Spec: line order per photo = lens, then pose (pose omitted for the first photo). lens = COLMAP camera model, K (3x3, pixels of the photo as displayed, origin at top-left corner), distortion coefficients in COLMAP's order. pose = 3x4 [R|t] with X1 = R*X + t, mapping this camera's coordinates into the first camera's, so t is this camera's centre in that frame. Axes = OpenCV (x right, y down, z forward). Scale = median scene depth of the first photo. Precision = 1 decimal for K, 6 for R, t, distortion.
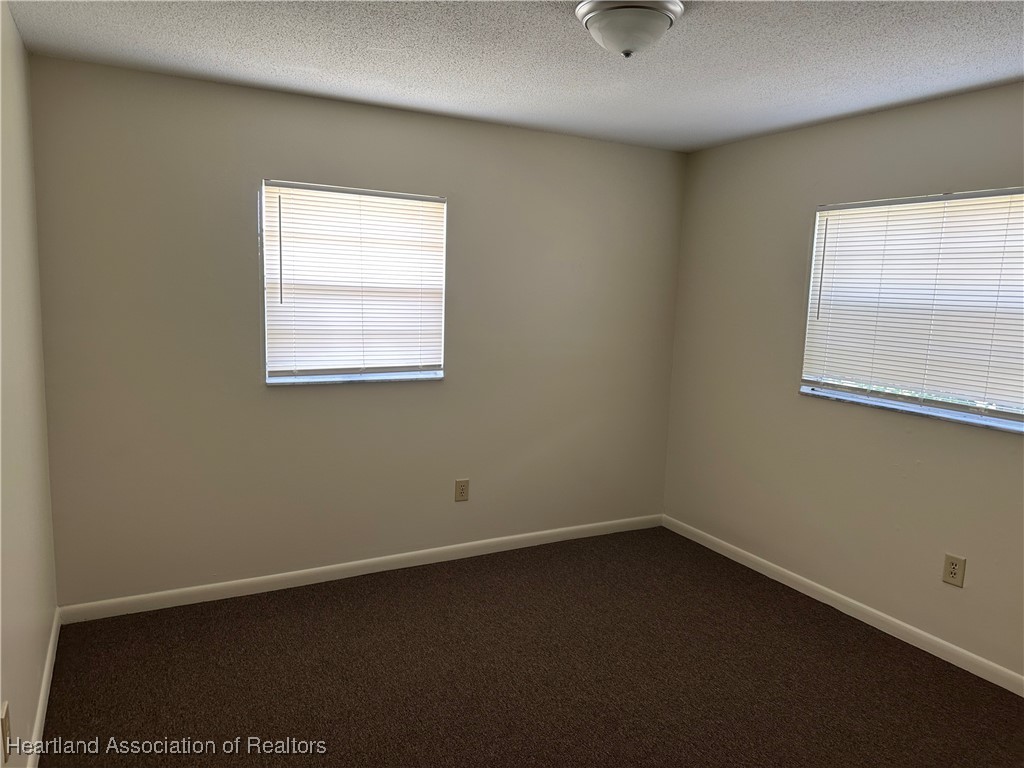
lens RADIAL K [[716.7, 0, 513.4], [0, 716.7, 387.0], [0, 0, 1]] dist [0.026622, -0.058505]
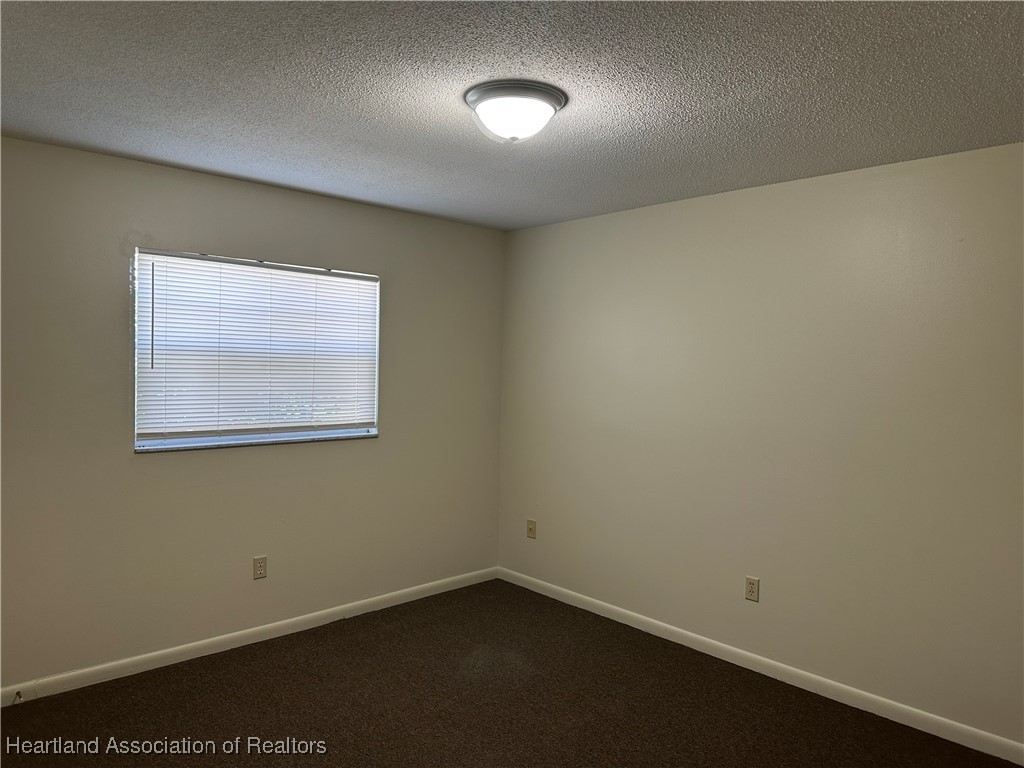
lens RADIAL K [[716.7, 0, 514.6], [0, 716.7, 383.0], [0, 0, 1]] dist [0.026622, -0.058505]
pose [[0.960440, -0.010535, 0.278288, -0.120618], [0.036970, 0.995263, -0.089915, 0.009982], [-0.276022, 0.096647, 0.956280, -0.083403]]
